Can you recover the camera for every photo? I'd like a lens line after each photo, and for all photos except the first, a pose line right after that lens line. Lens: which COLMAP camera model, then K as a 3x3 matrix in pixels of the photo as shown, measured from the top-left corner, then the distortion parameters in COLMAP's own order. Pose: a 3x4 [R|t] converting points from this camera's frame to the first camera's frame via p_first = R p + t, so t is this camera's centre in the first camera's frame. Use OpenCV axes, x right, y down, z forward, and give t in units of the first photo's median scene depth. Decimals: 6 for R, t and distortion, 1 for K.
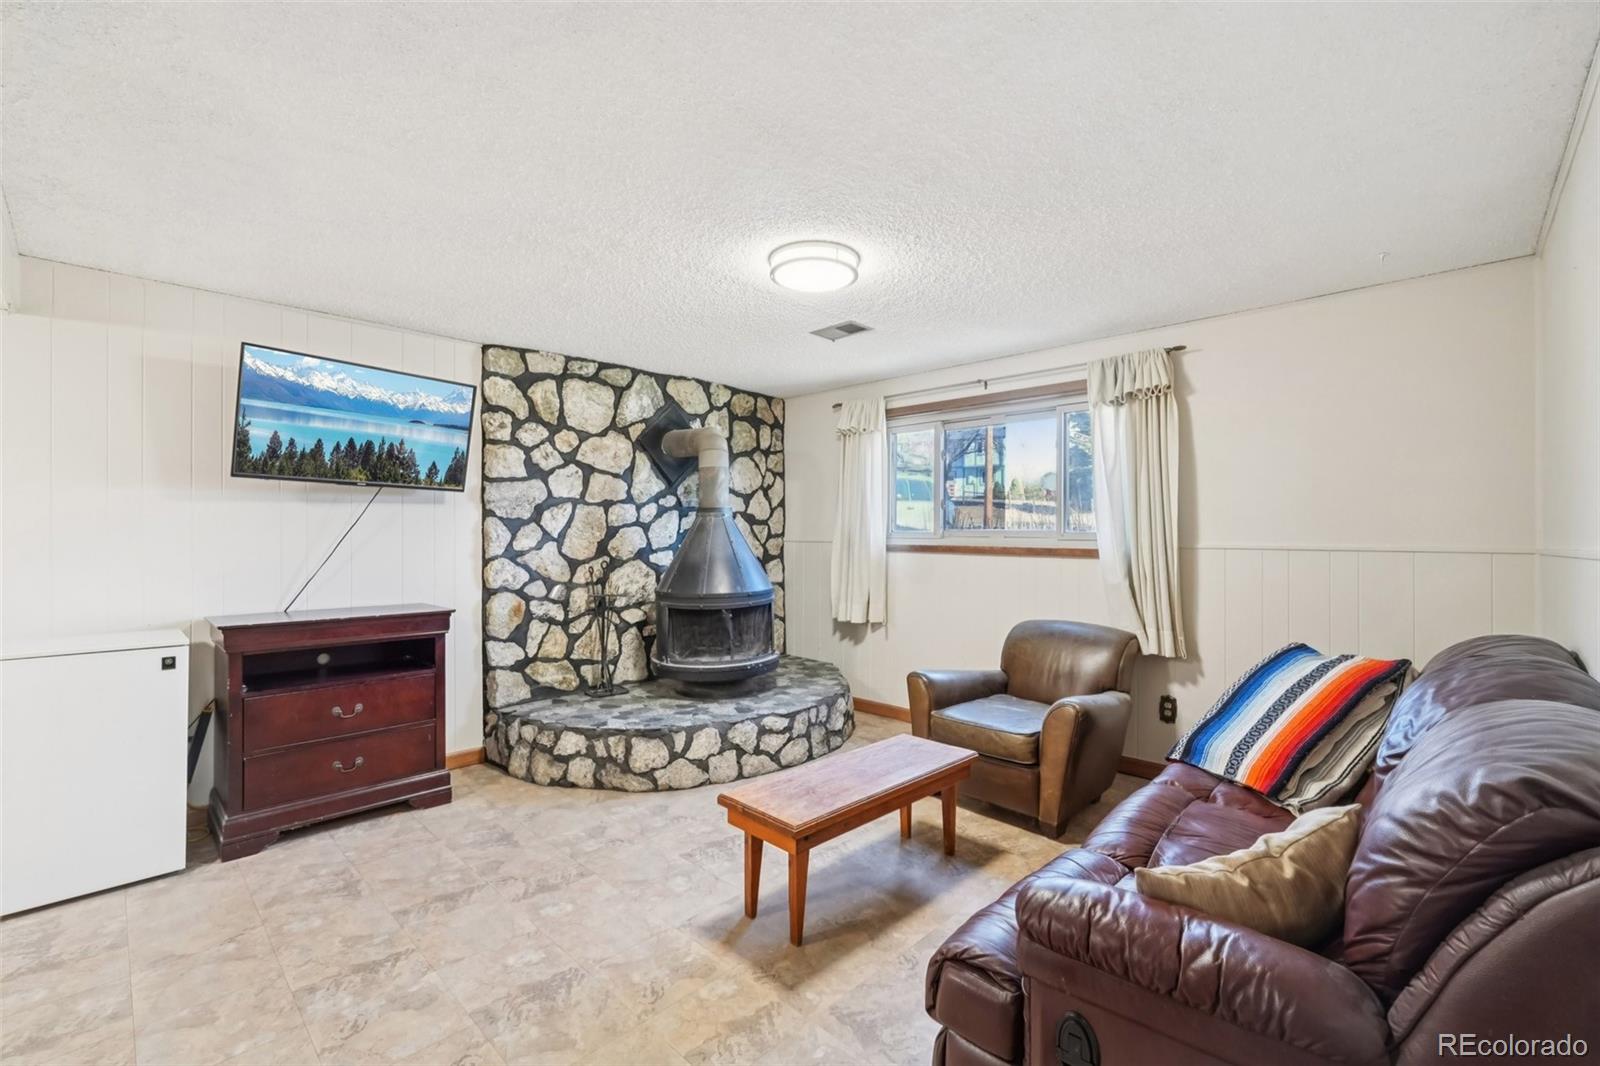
lens RADIAL K [[685.3, 0, 807.1], [0, 685.3, 534.4], [0, 0, 1]] dist [0.001165, 0.000318]
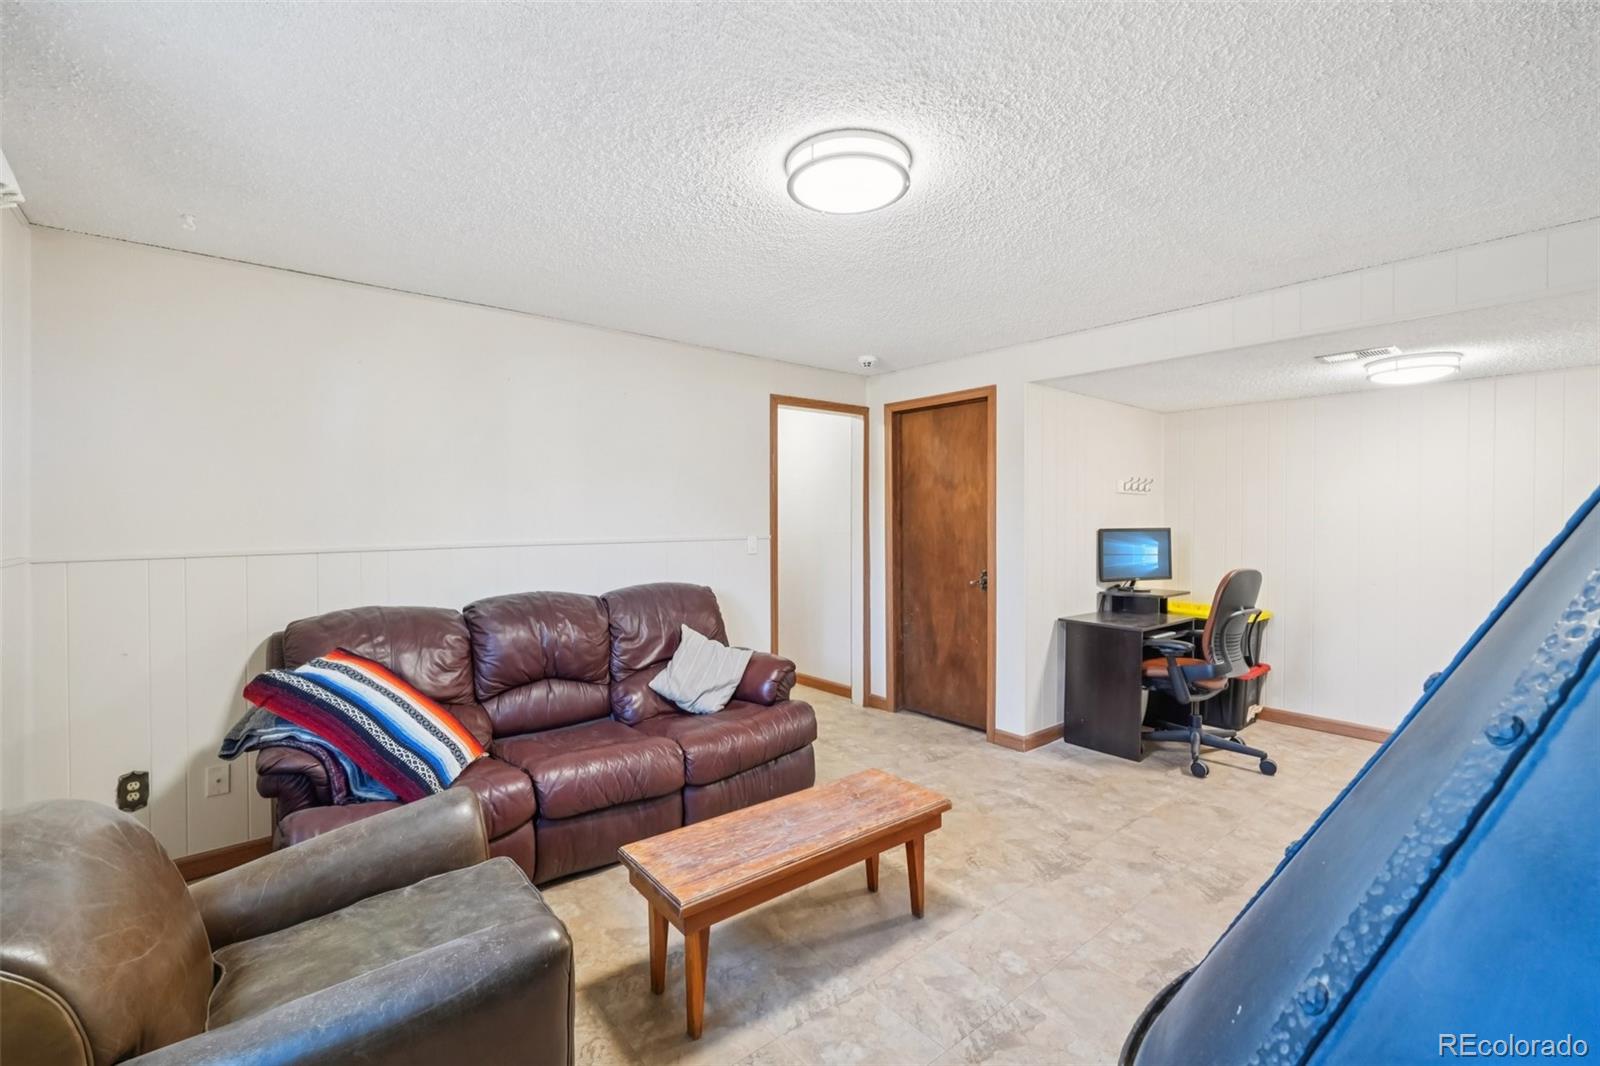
lens RADIAL K [[685.3, 0, 807.1], [0, 685.3, 534.4], [0, 0, 1]] dist [0.001165, 0.000318]
pose [[-0.993611, -0.002975, 0.112817, -0.018176], [-0.000887, 0.999827, 0.018555, -0.015241], [-0.112853, 0.018336, -0.993443, 1.149298]]
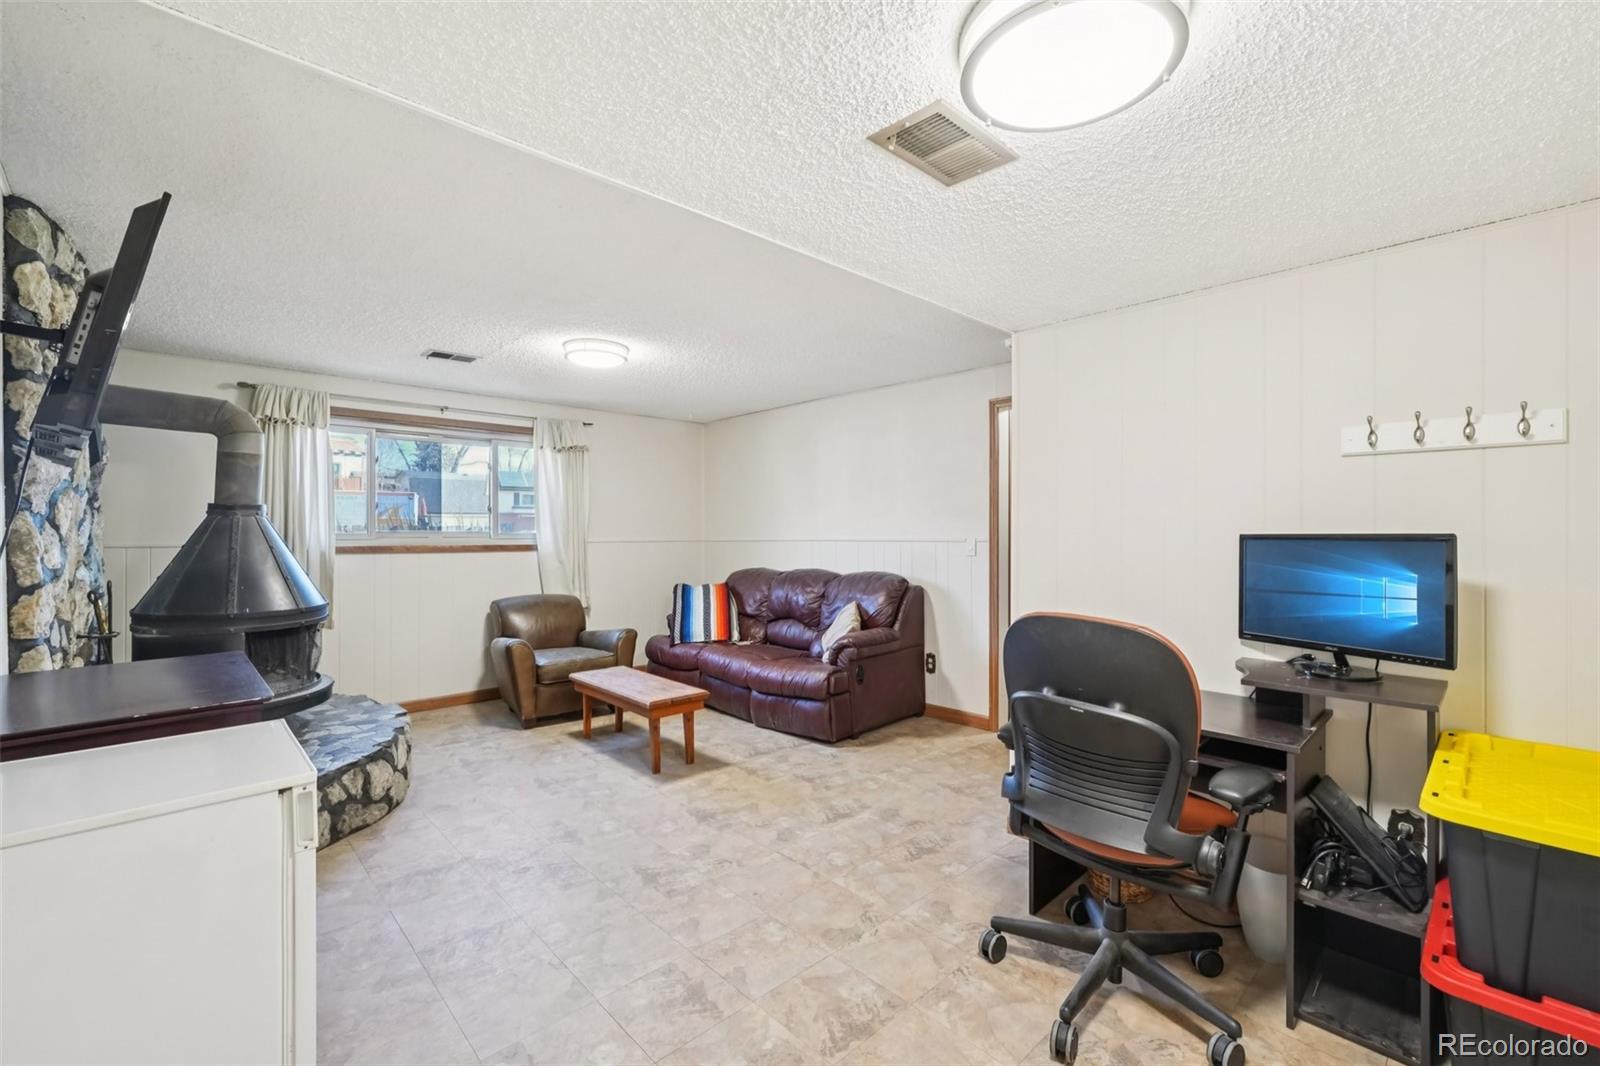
lens RADIAL K [[685.3, 0, 807.1], [0, 685.3, 534.4], [0, 0, 1]] dist [0.001165, 0.000318]
pose [[0.045869, -0.009688, 0.998900, -0.953261], [0.003108, 0.999950, 0.009556, -0.011113], [-0.998943, 0.002667, 0.045897, 0.324599]]
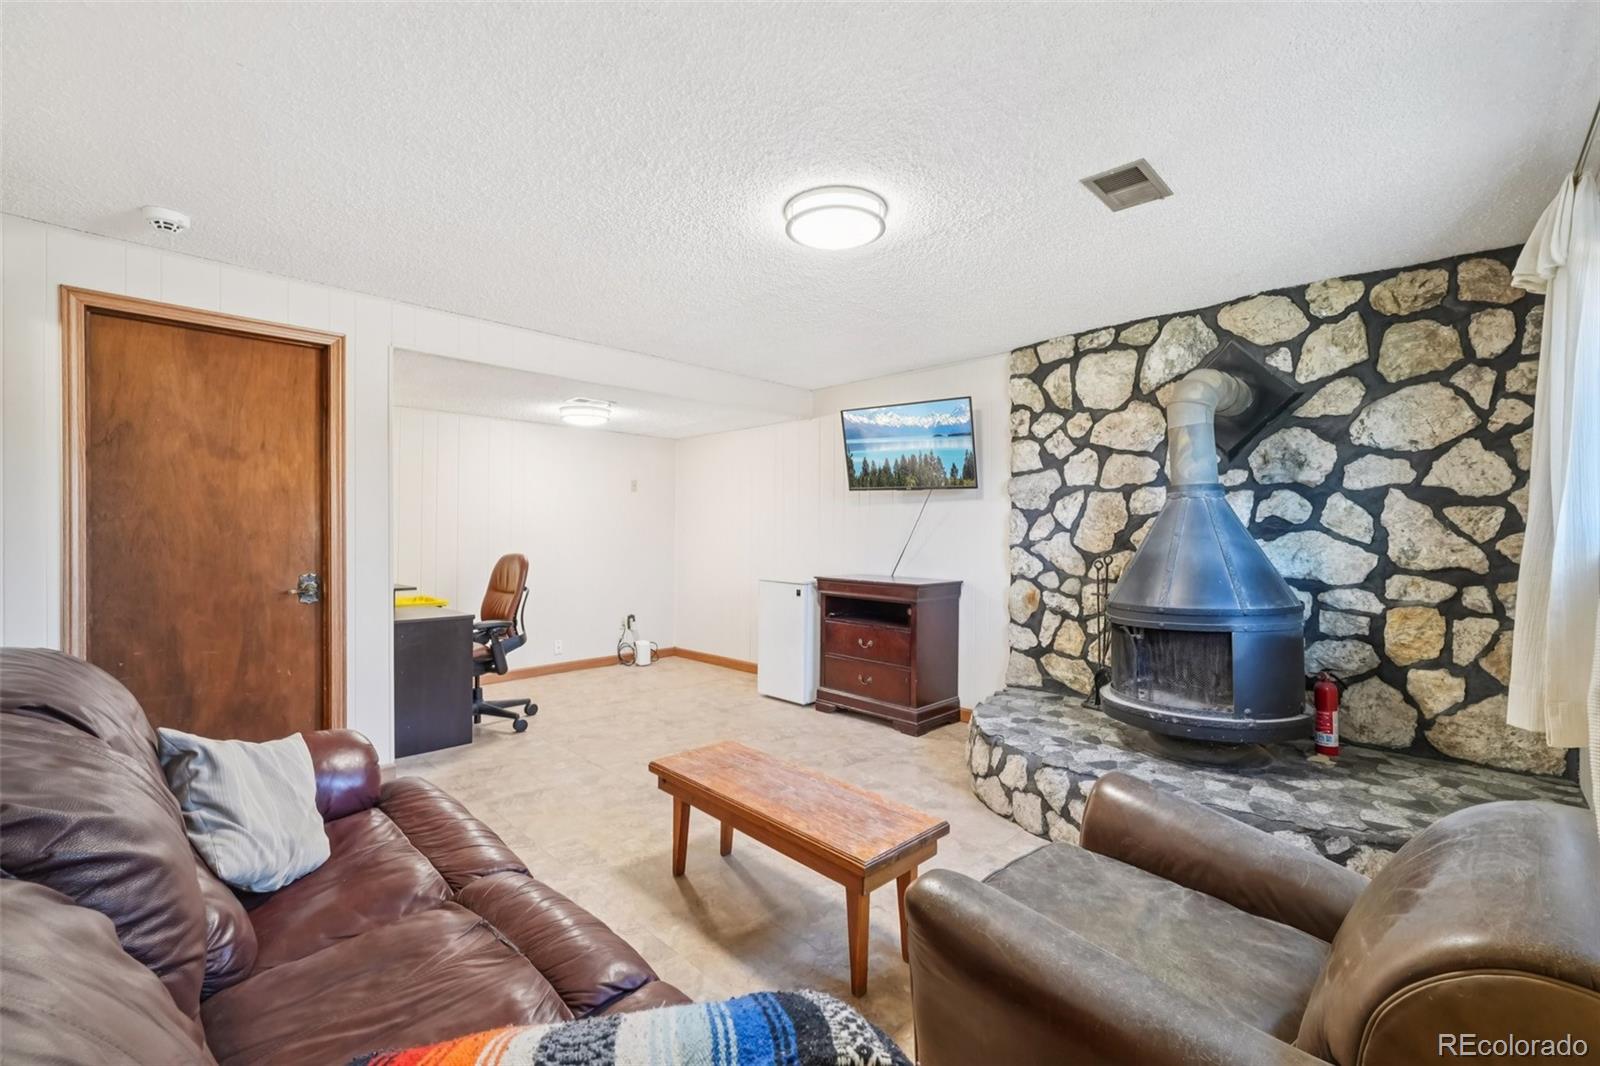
lens RADIAL K [[685.4, 0, 793.9], [0, 685.4, 530.2], [0, 0, 1]] dist [0.000276, 0.000283]
pose [[-0.023348, 0.003233, -0.999722, 0.604802], [-0.002806, 0.999991, 0.003300, 0.005427], [0.999723, 0.002883, -0.023339, 0.648978]]
